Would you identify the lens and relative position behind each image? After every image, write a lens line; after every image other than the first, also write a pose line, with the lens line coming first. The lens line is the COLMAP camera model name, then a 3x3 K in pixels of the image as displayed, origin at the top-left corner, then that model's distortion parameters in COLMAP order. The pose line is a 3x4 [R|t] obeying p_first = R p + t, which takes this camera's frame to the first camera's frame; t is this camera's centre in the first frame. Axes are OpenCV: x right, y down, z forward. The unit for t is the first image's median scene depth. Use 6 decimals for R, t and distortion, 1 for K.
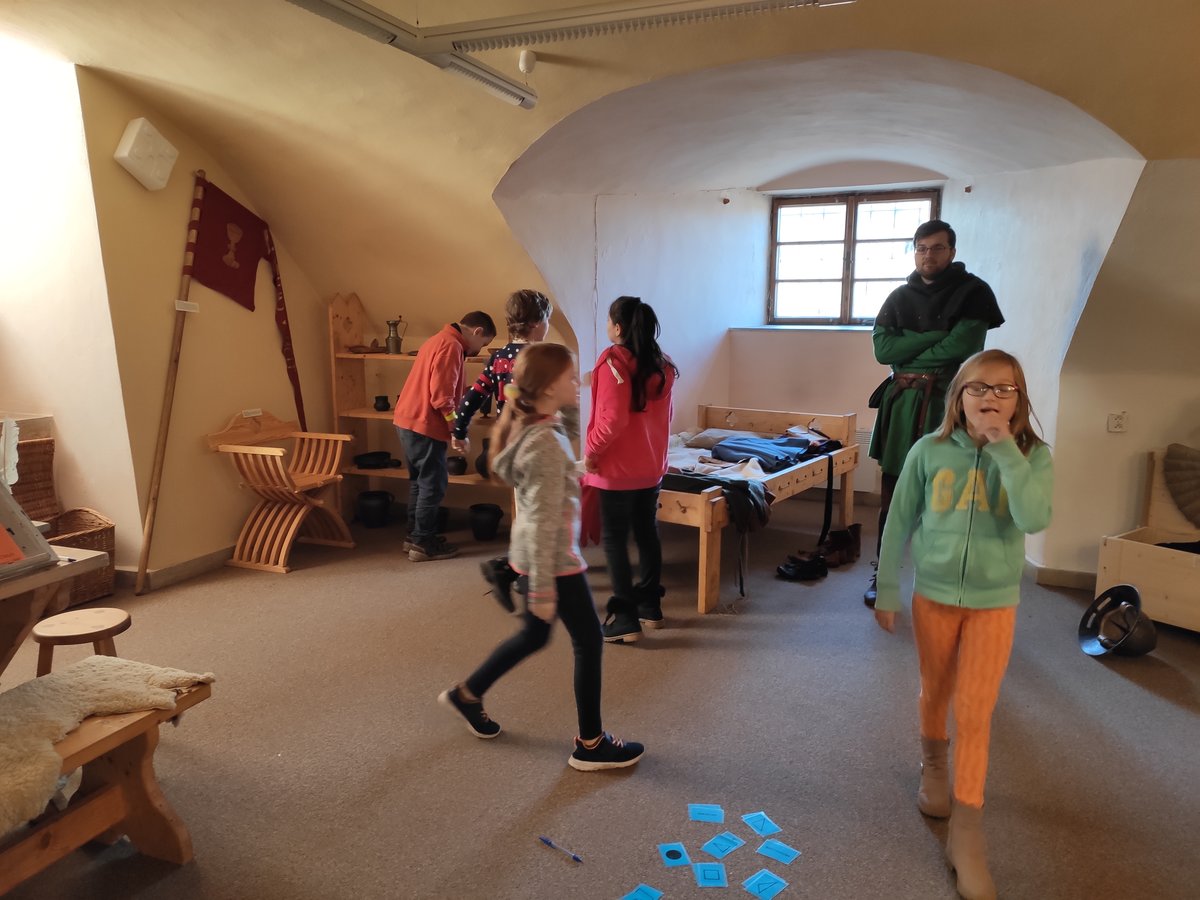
lens RADIAL K [[909.3, 0, 600.2], [0, 909.3, 448.6], [0, 0, 1]] dist [0.055864, -0.064387]
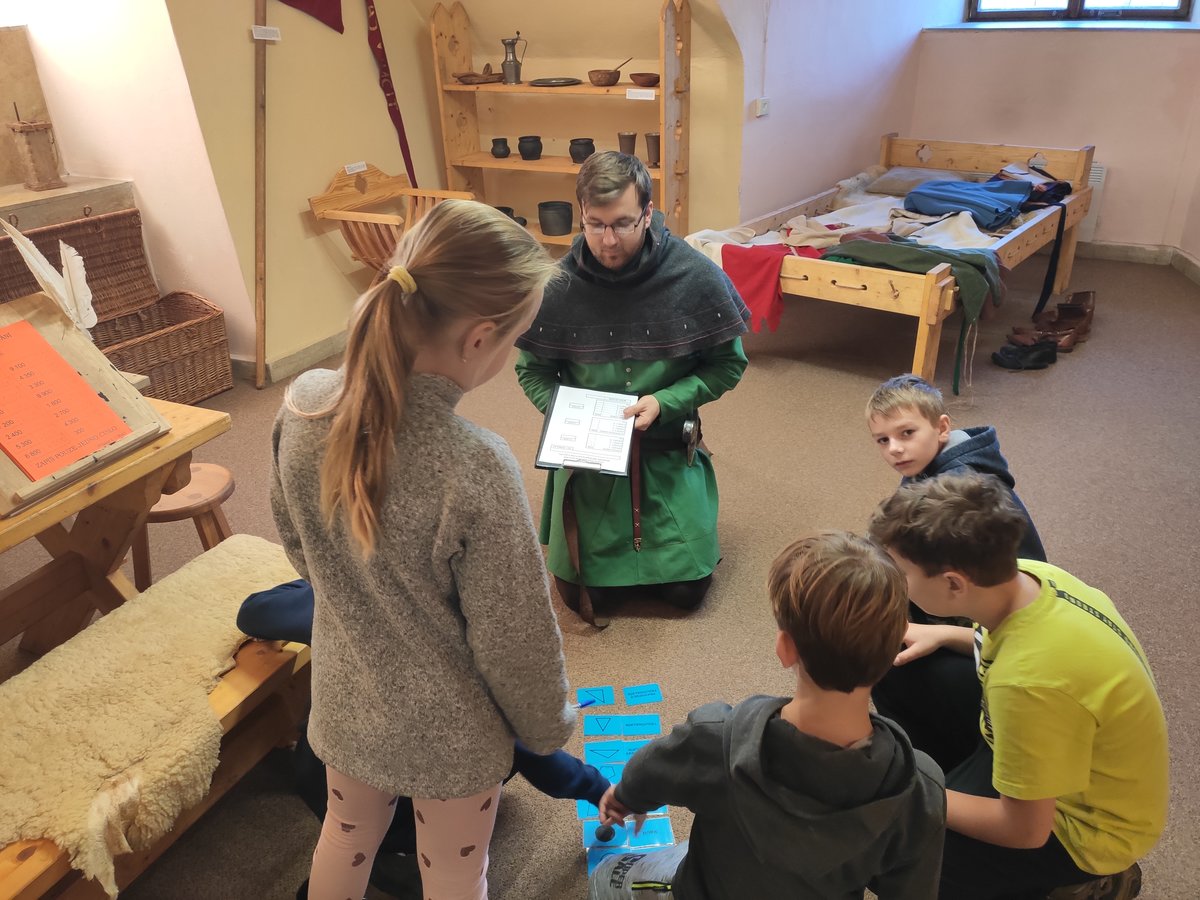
lens RADIAL K [[909.3, 0, 599.4], [0, 909.3, 450.6], [0, 0, 1]] dist [0.055864, -0.064387]
pose [[0.995483, 0.008141, -0.094593, -0.073167], [0.021111, 0.952396, 0.304133, -0.041231], [0.092566, -0.304756, 0.947922, 0.138851]]
